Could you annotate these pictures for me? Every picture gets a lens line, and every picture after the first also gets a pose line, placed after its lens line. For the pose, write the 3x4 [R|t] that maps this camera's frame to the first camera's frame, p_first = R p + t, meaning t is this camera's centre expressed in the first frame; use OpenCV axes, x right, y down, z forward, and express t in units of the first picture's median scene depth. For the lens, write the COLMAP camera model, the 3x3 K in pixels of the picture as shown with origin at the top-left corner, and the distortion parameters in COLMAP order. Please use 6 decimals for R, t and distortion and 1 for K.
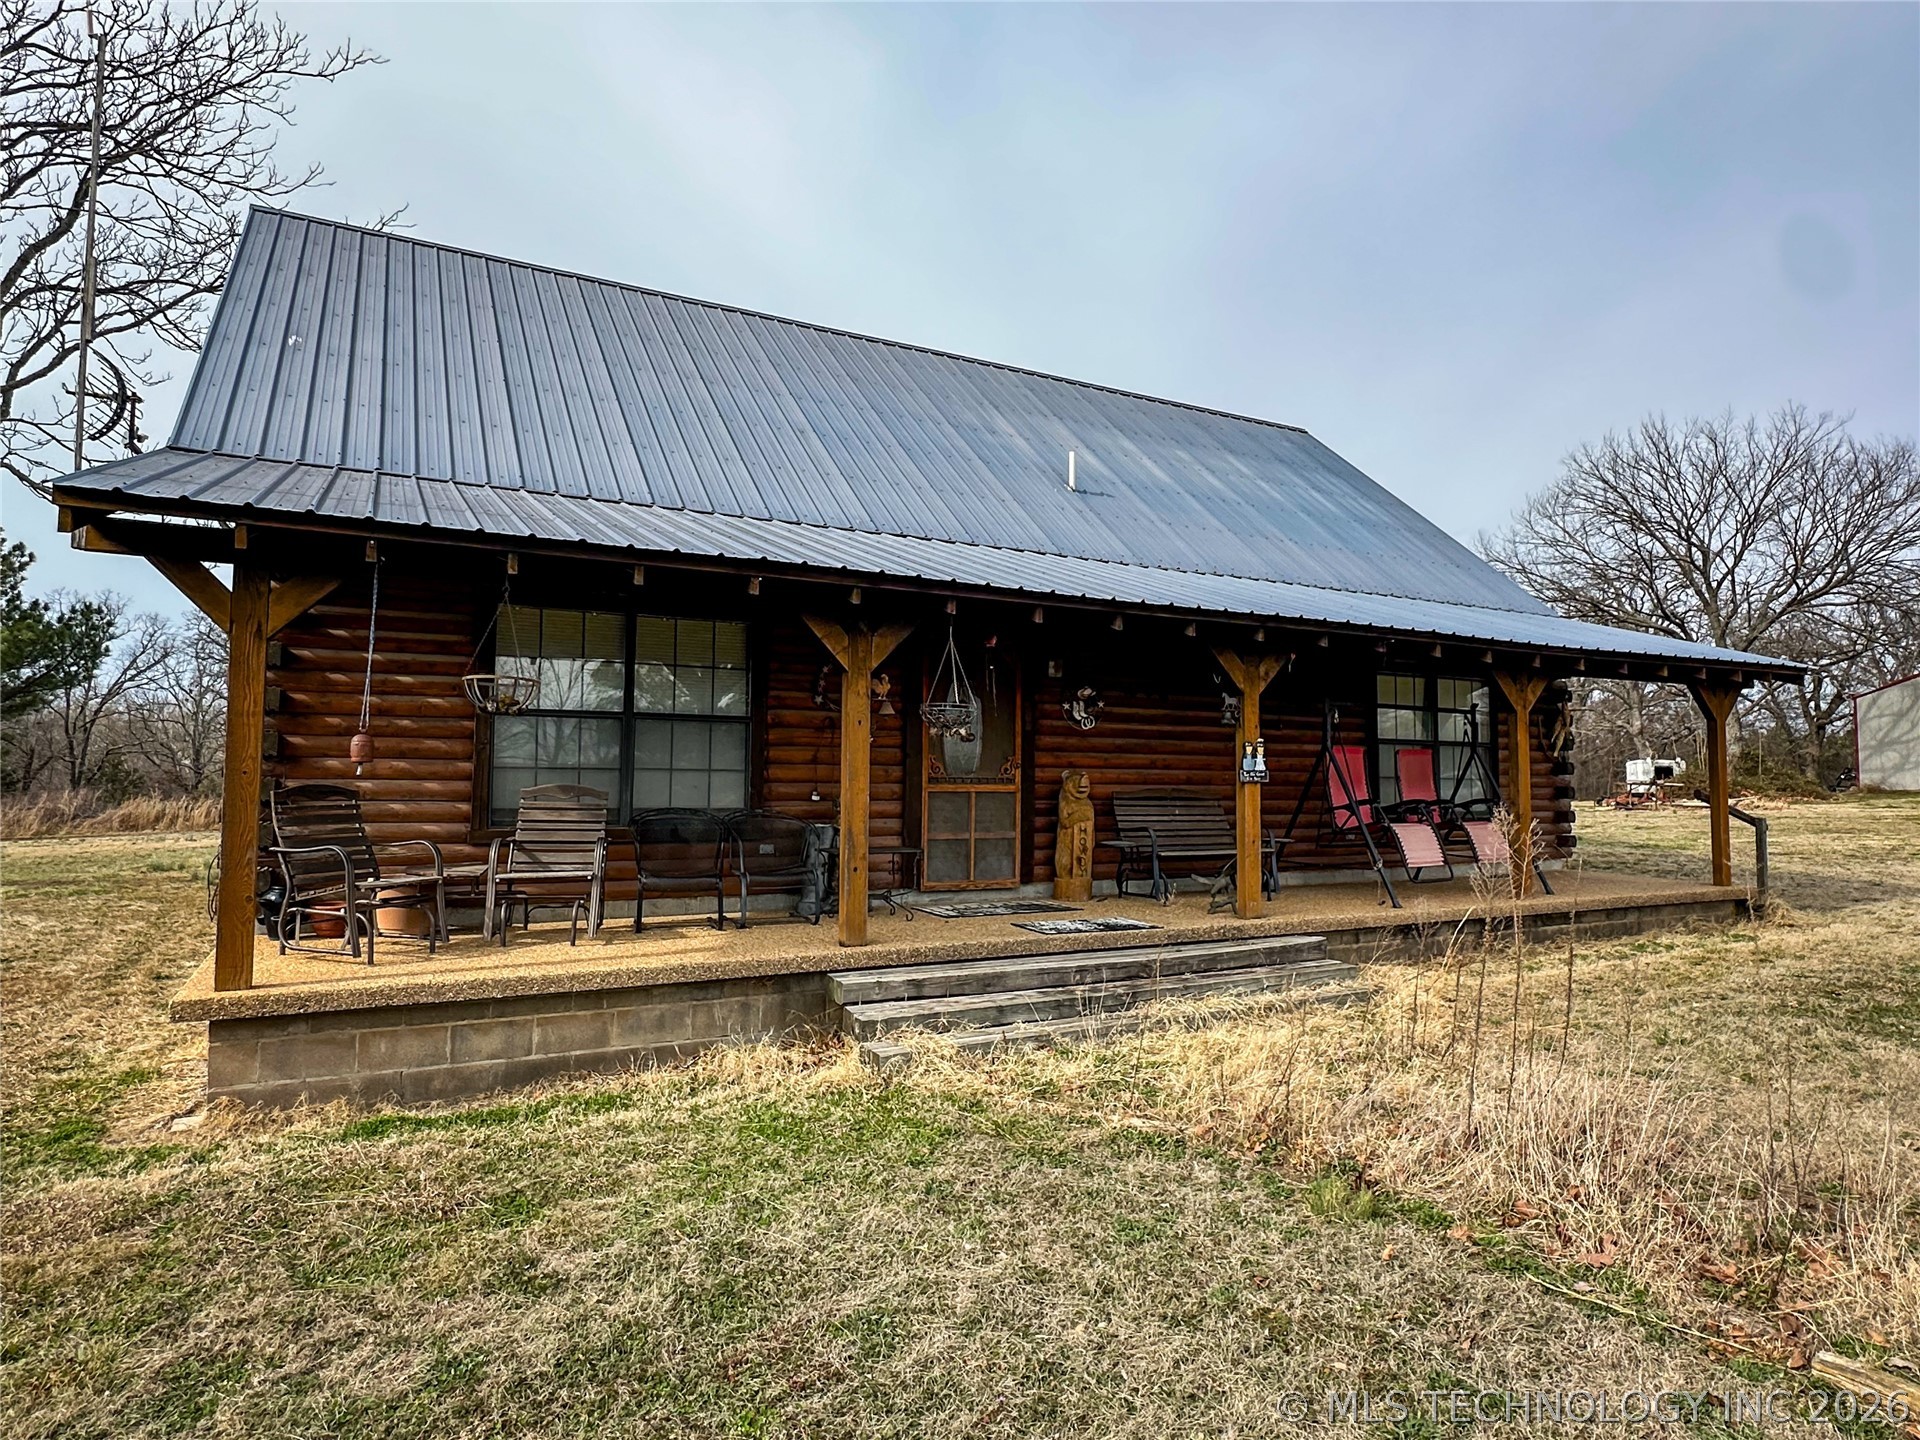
lens RADIAL K [[1105.7, 0, 971.7], [0, 1105.7, 719.8], [0, 0, 1]] dist [0.007368, 0.002150]
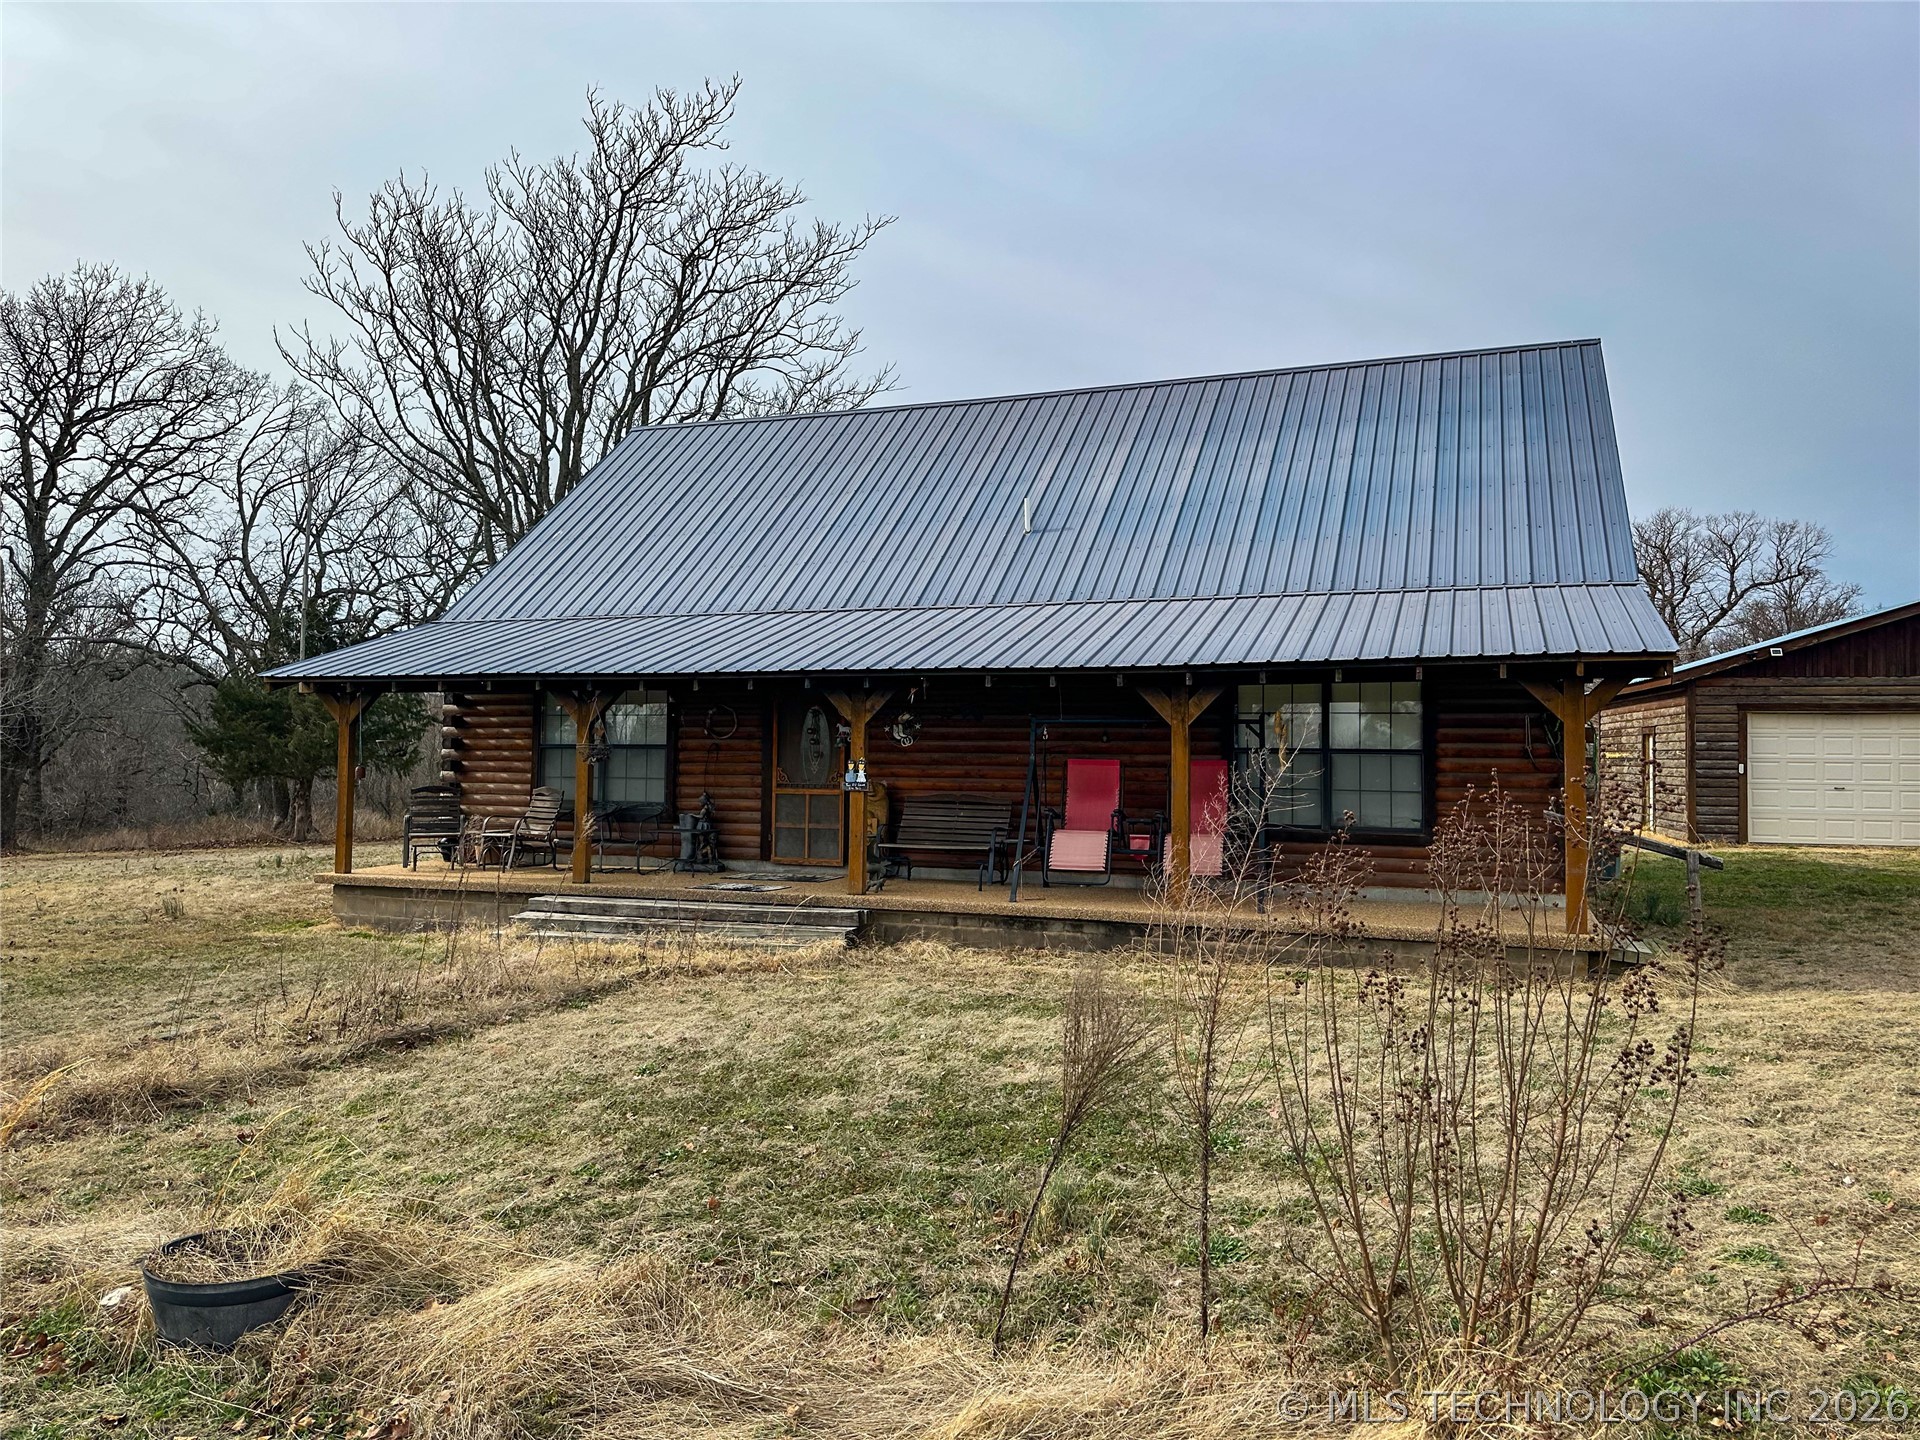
lens RADIAL K [[1342.3, 0, 972.8], [0, 1342.3, 720.3], [0, 0, 1]] dist [0.132987, -0.188050]
pose [[0.660224, -0.022608, -0.750728, 1.542336], [0.036618, 0.999327, 0.002109, -0.025622], [0.750176, -0.028883, 0.660608, 0.054296]]
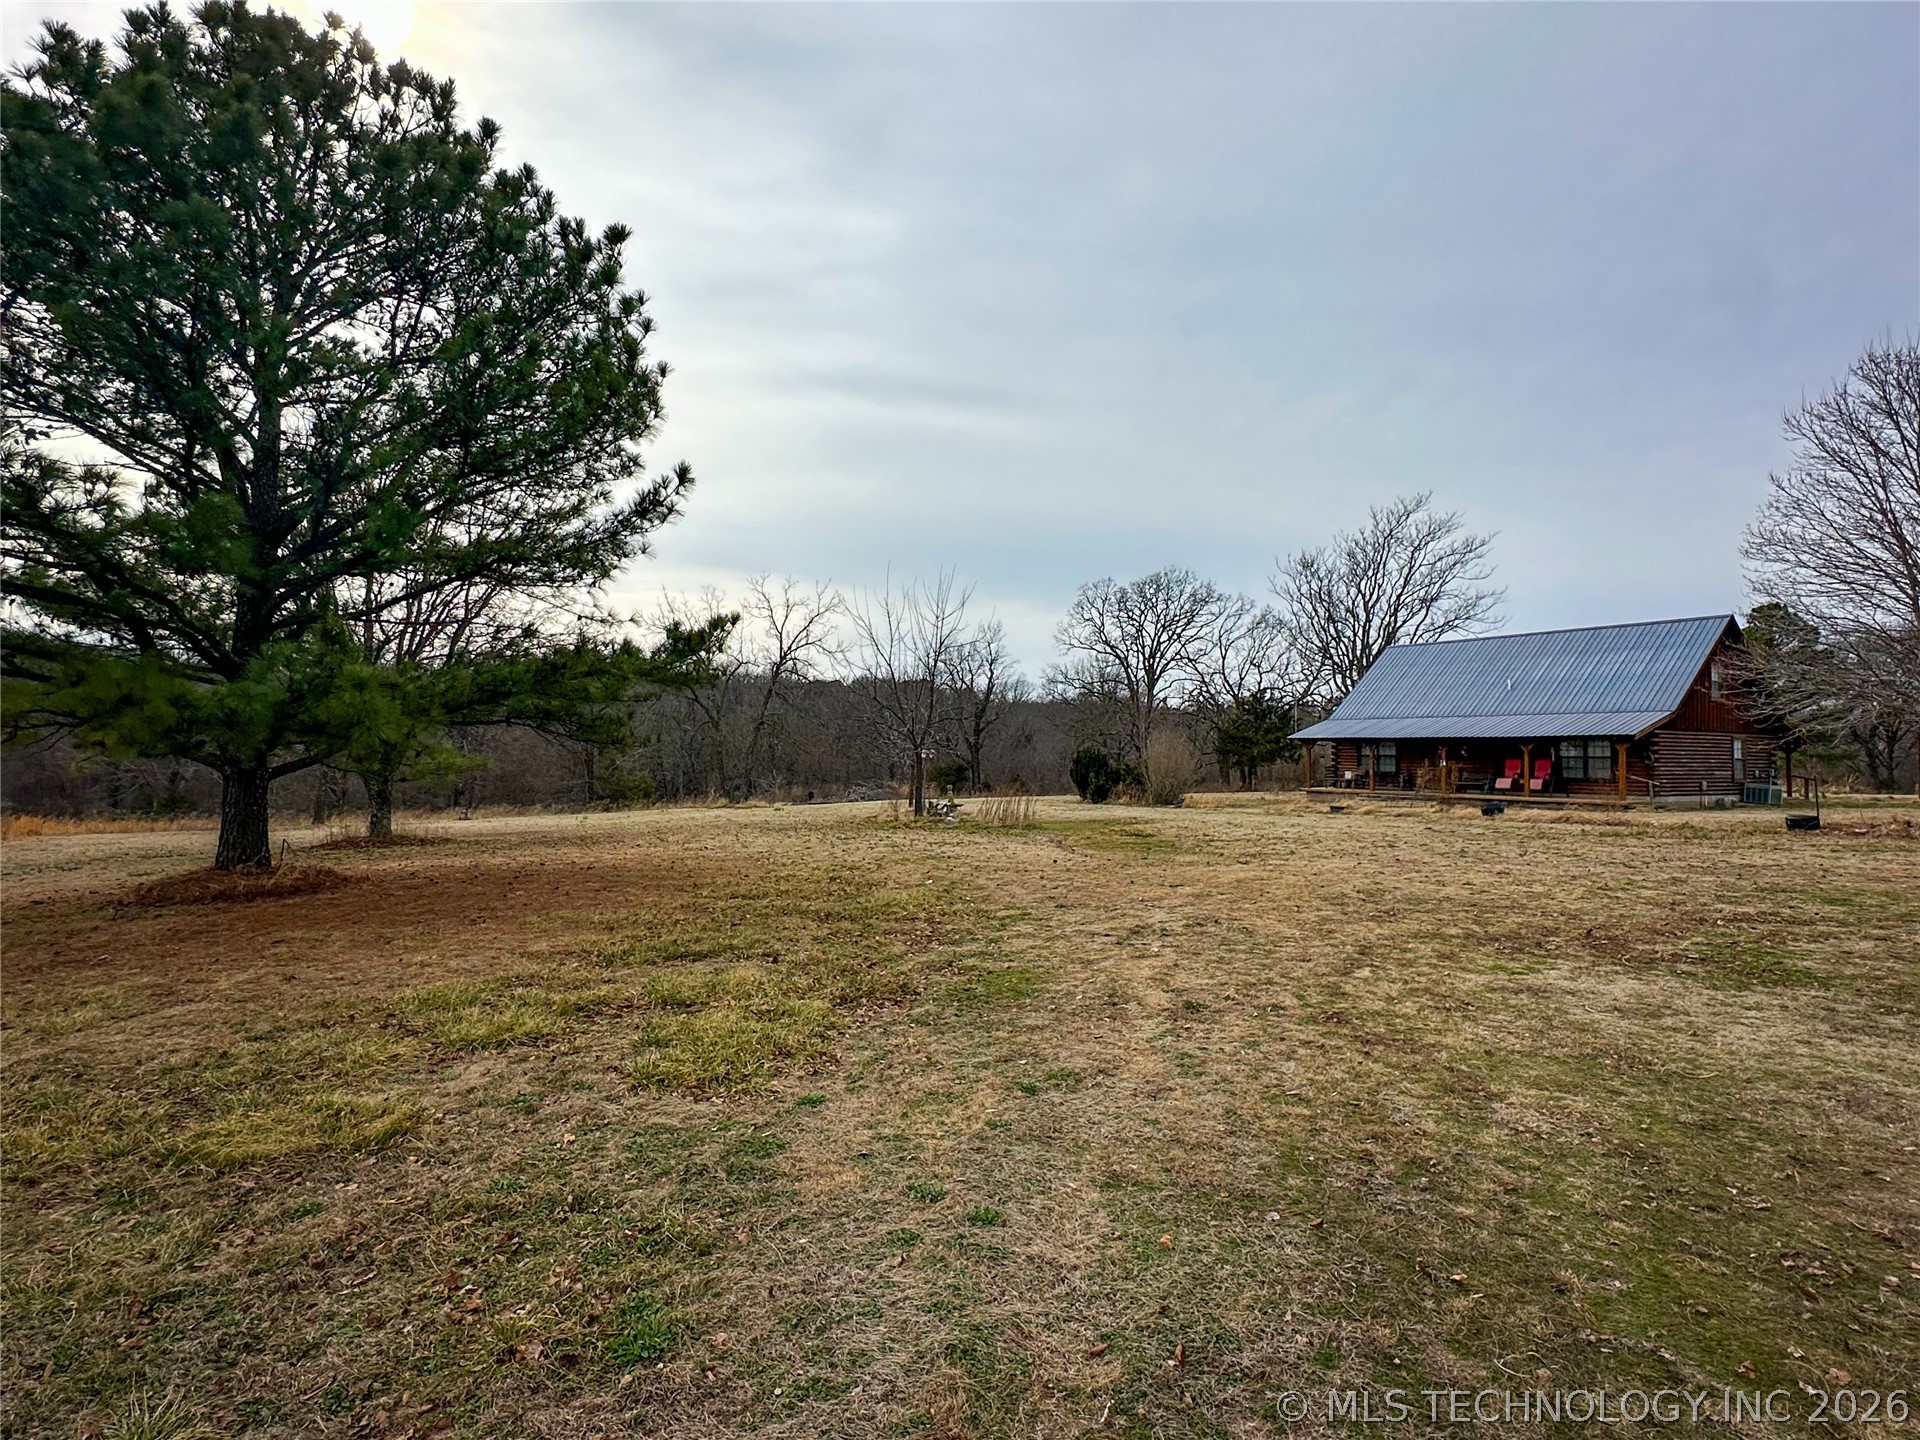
lens RADIAL K [[1025.7, 0, 957.2], [0, 1025.7, 722.9], [0, 0, 1]] dist [-0.004329, -0.001121]
pose [[0.054577, -0.036171, -0.997854, 4.848283], [0.045652, 0.998389, -0.033694, -0.091700], [0.997465, -0.043715, 0.056141, -1.490502]]
